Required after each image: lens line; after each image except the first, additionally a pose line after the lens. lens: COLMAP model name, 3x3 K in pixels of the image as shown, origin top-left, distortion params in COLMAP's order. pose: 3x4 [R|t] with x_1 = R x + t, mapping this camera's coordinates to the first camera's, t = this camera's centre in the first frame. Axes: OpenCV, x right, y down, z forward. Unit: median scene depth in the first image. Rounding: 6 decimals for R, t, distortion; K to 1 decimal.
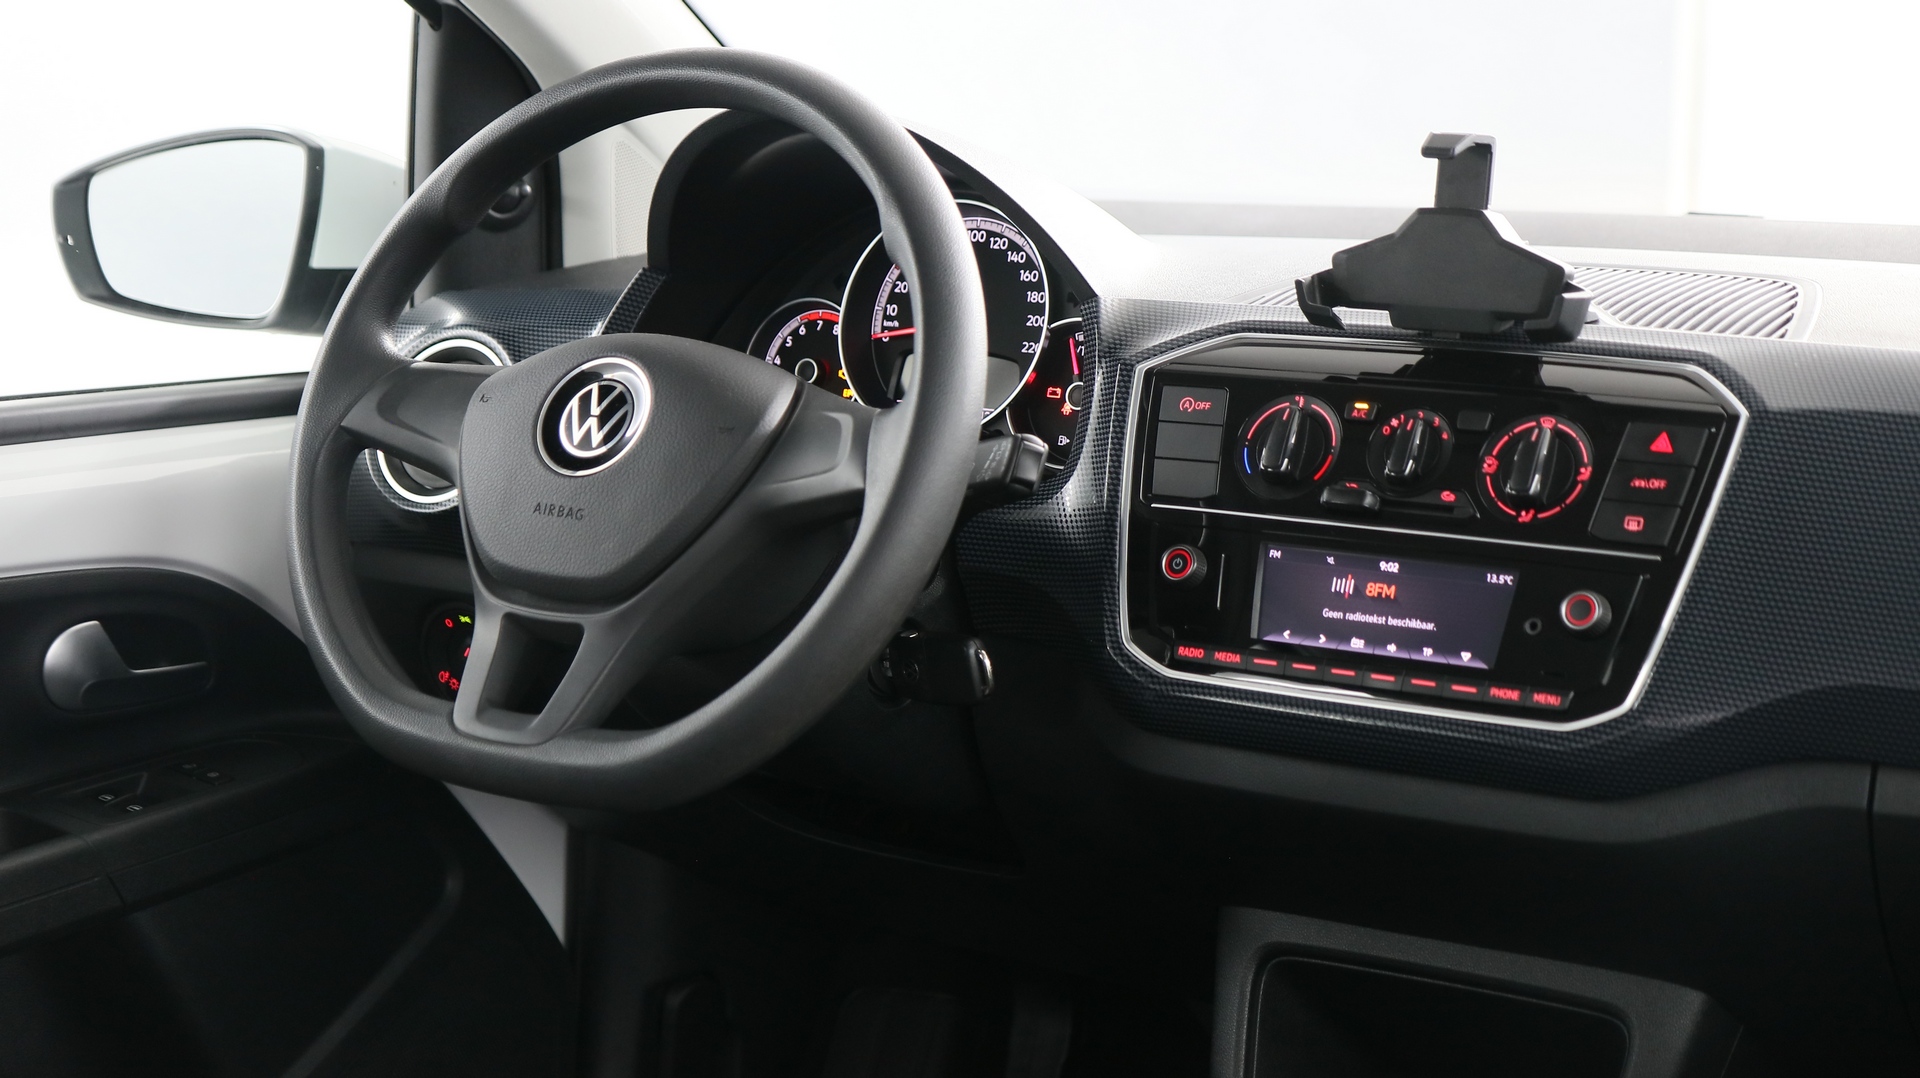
lens RADIAL K [[3009.1, 0, 995.0], [0, 3009.1, 562.2], [0, 0, 1]] dist [-0.006990, 0.000000]
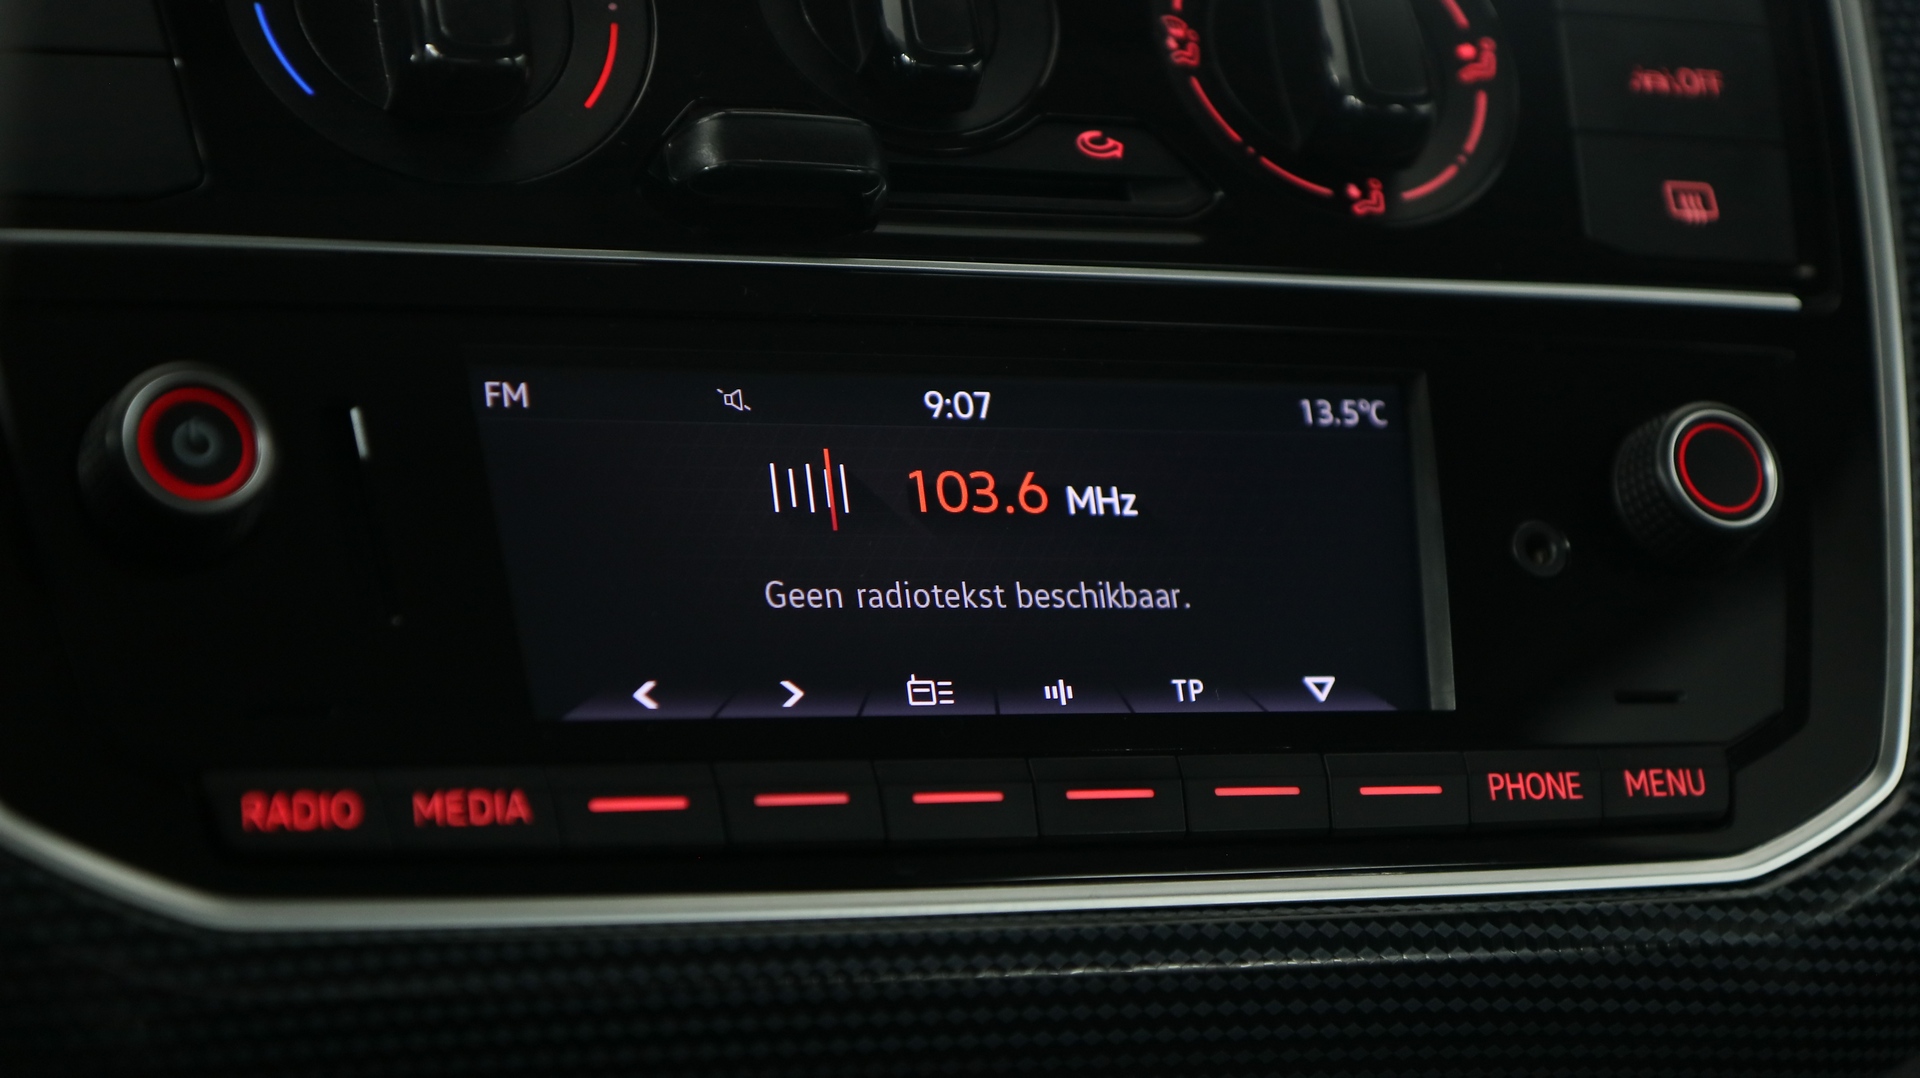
lens RADIAL K [[4326.9, 0, 965.0], [0, 4326.9, 518.5], [0, 0, 1]] dist [-0.078396, 0.000000]
pose [[0.557434, -0.014759, 0.830090, -0.184502], [0.133693, 0.988389, -0.072206, 0.038516], [-0.819386, 0.151228, 0.552935, 0.765013]]
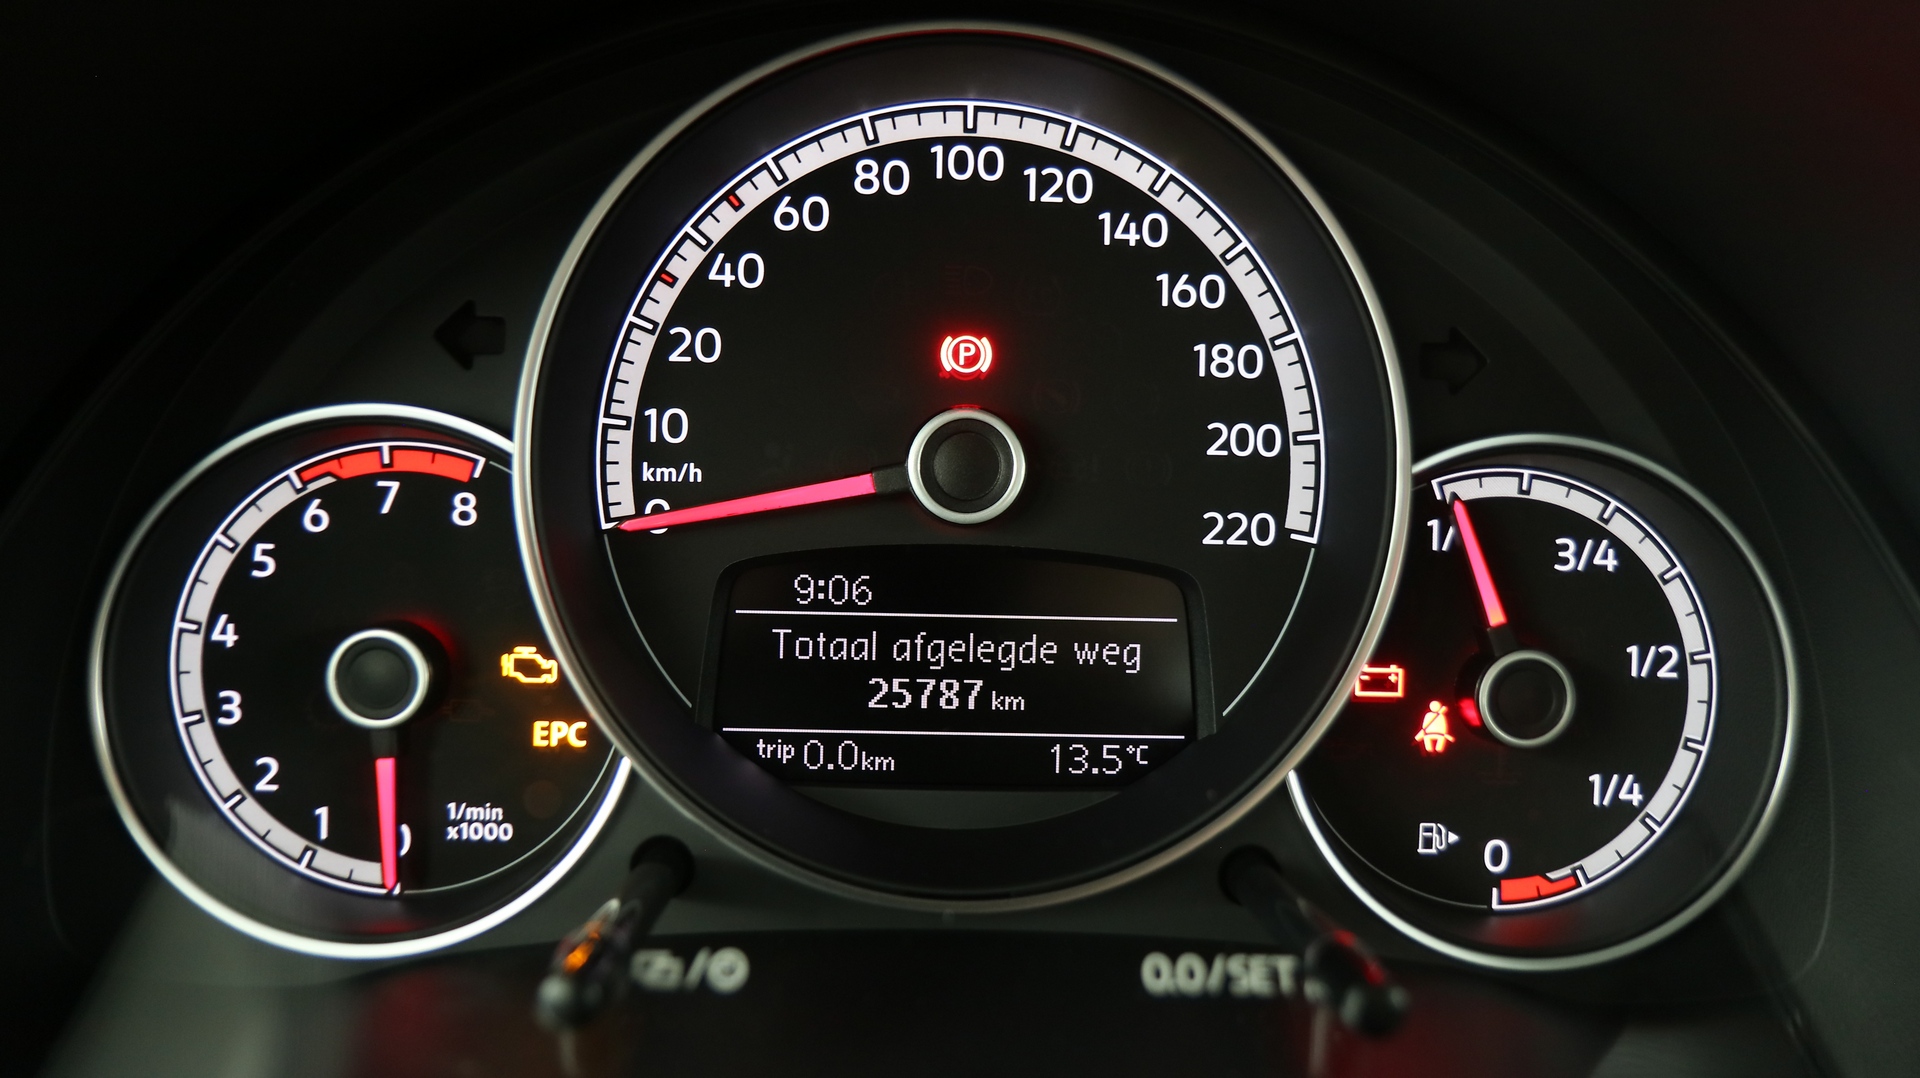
lens RADIAL K [[1445.2, 0, 951.1], [0, 1445.2, 523.3], [0, 0, 1]] dist [-0.023964, 0.022867]
pose [[0.828915, -0.131058, 0.543804, -0.107580], [0.080950, 0.990037, 0.115211, -0.106652], [-0.553486, -0.051479, 0.831266, 1.047230]]
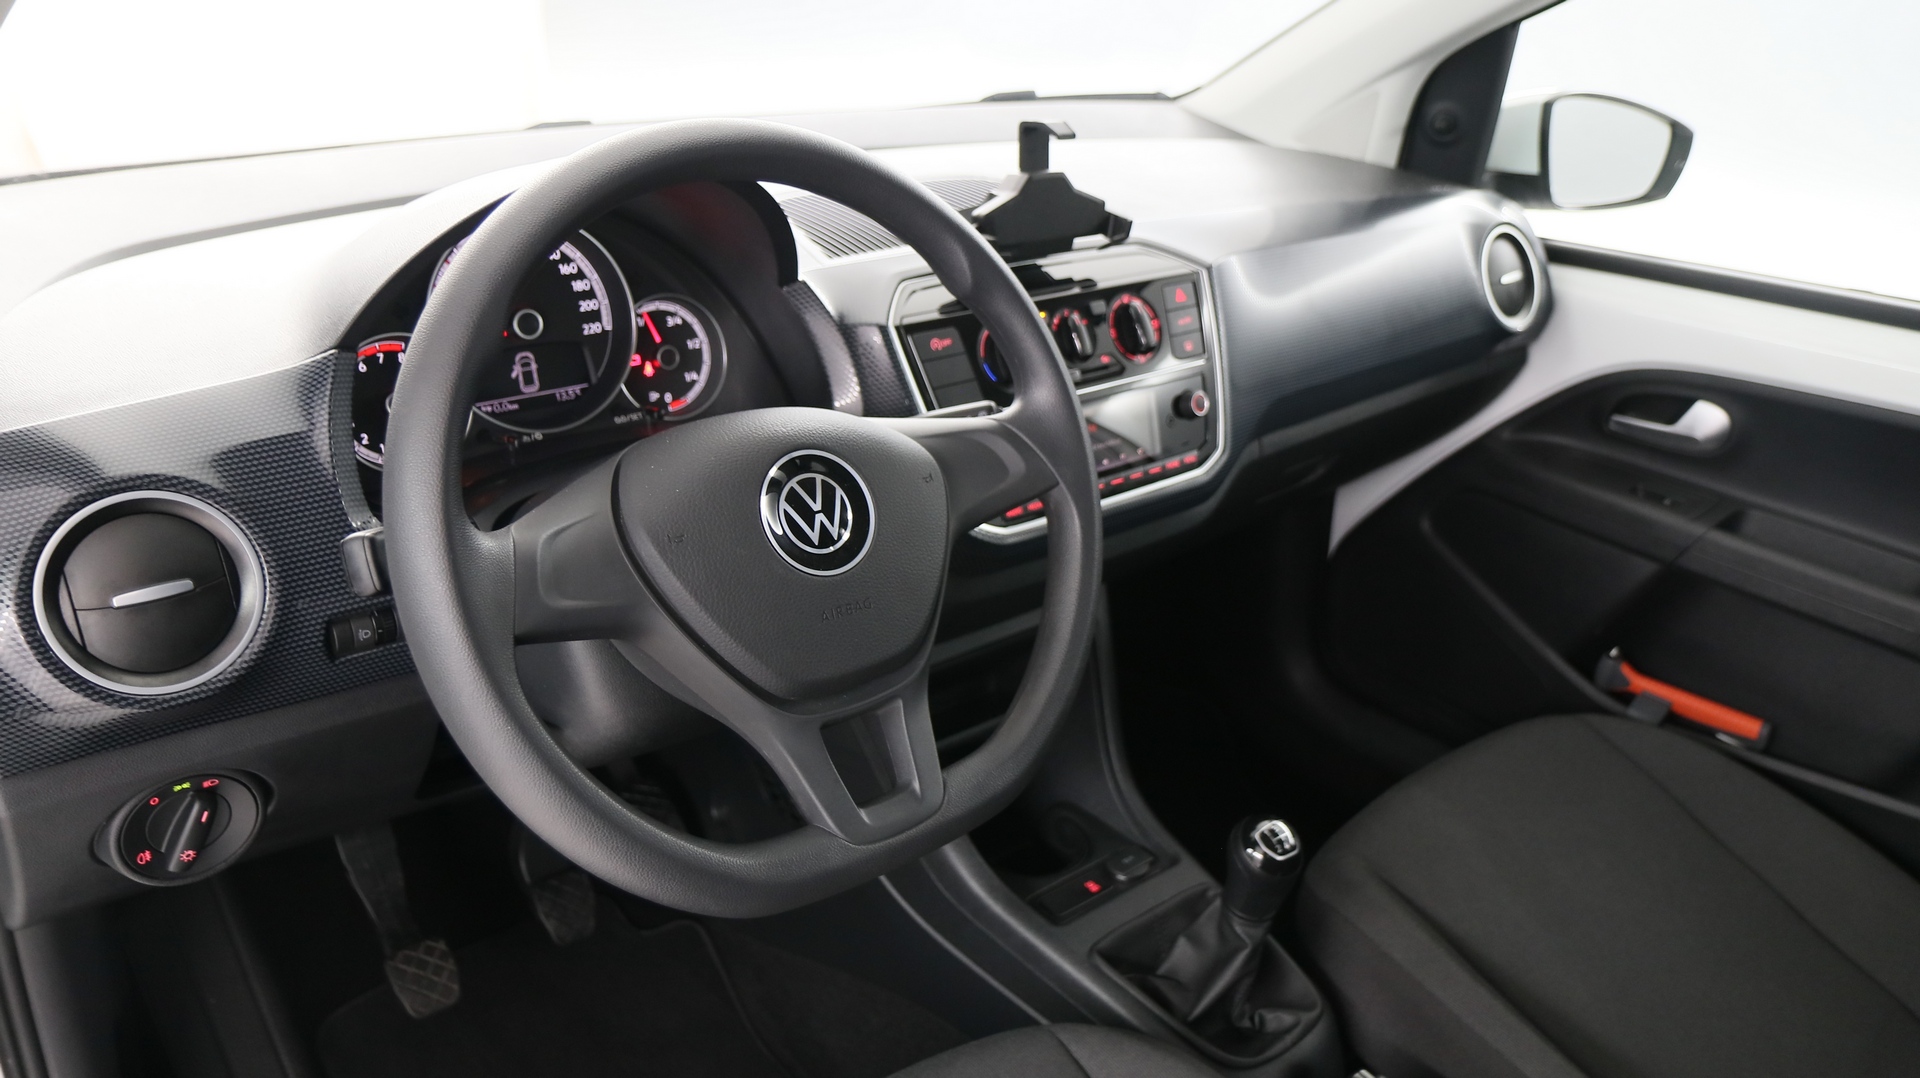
lens RADIAL K [[1445.2, 0, 948.2], [0, 1445.2, 535.1], [0, 0, 1]] dist [-0.023964, 0.022867]
pose [[0.311508, -0.381947, 0.870103, -0.550738], [0.135094, 0.924163, 0.357312, -0.211075], [-0.940591, 0.006240, 0.339483, 0.790826]]
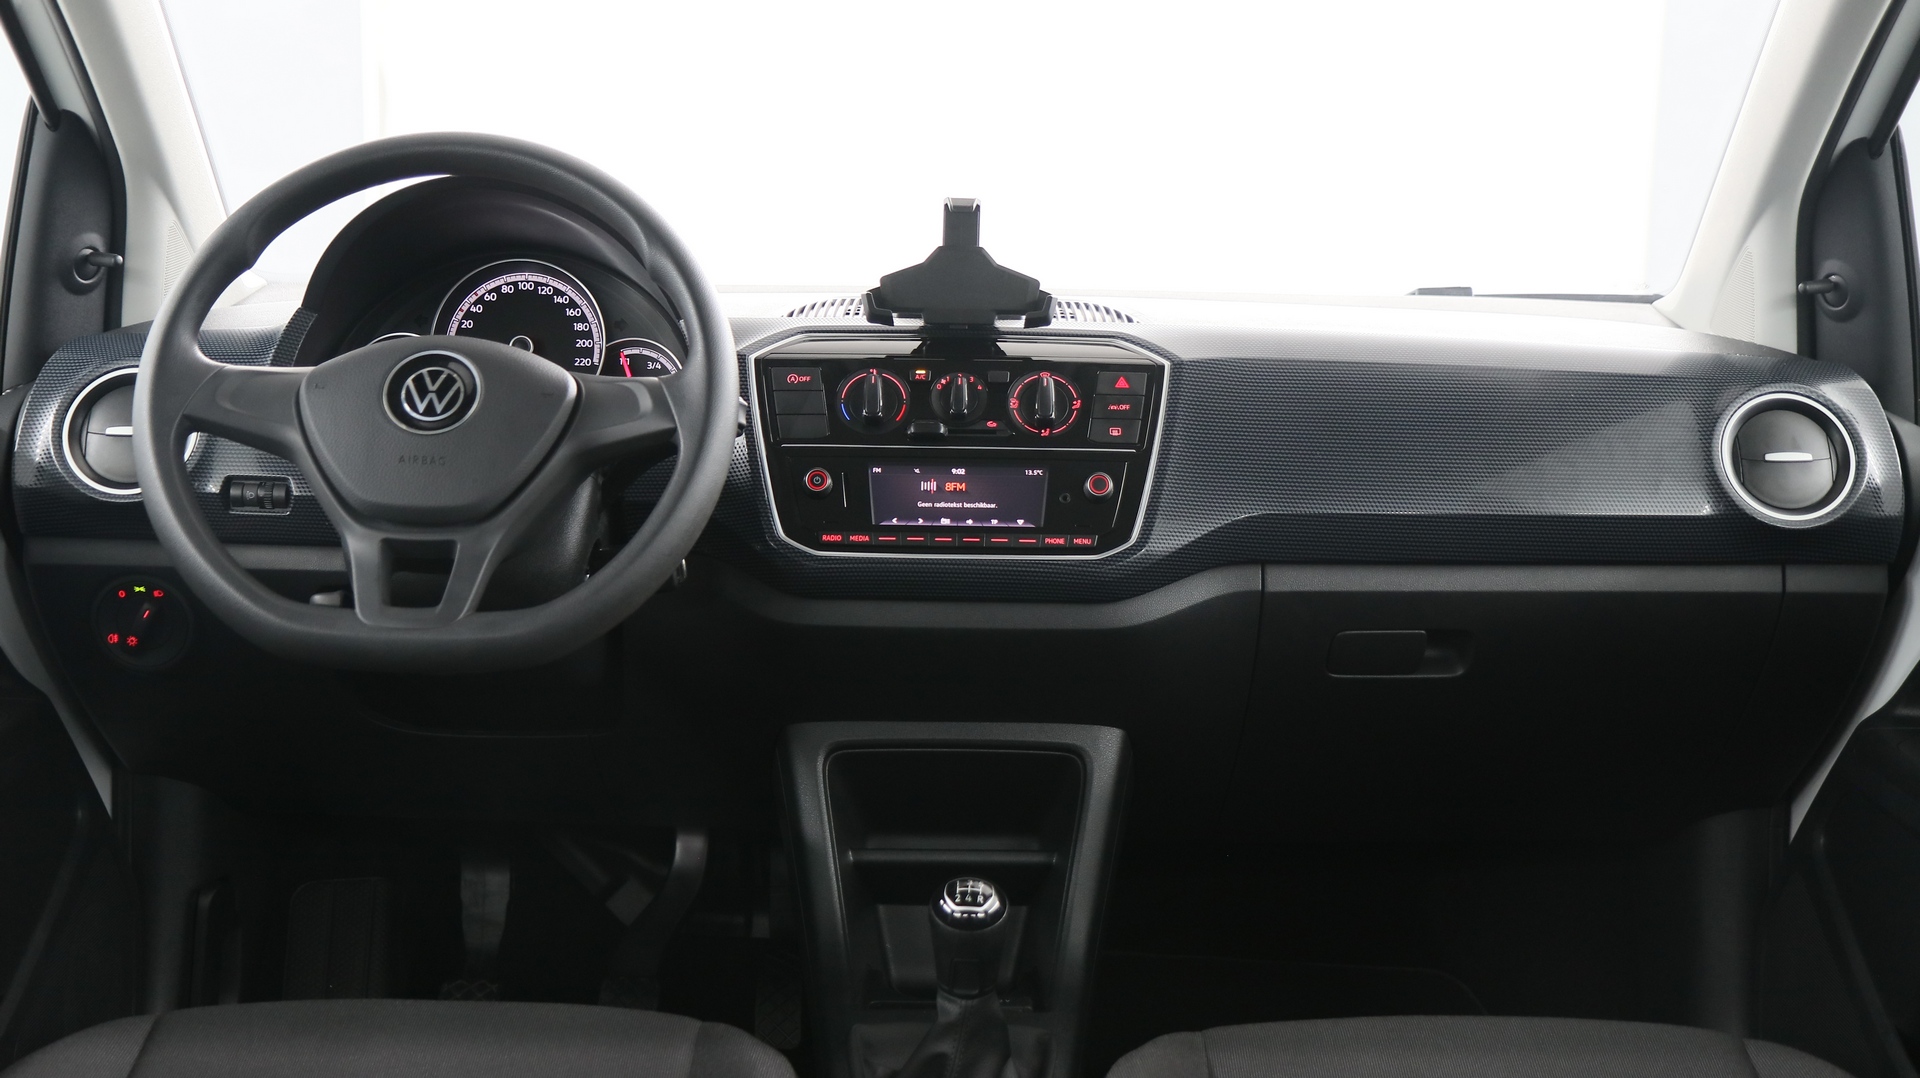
lens RADIAL K [[2279.7, 0, 948.3], [0, 2279.7, 555.7], [0, 0, 1]] dist [0.020125, 0.000000]
pose [[0.848182, -0.061930, 0.526073, -0.484654], [0.086833, 0.995963, -0.022755, 0.069574], [-0.522540, 0.064981, 0.850135, -0.000335]]
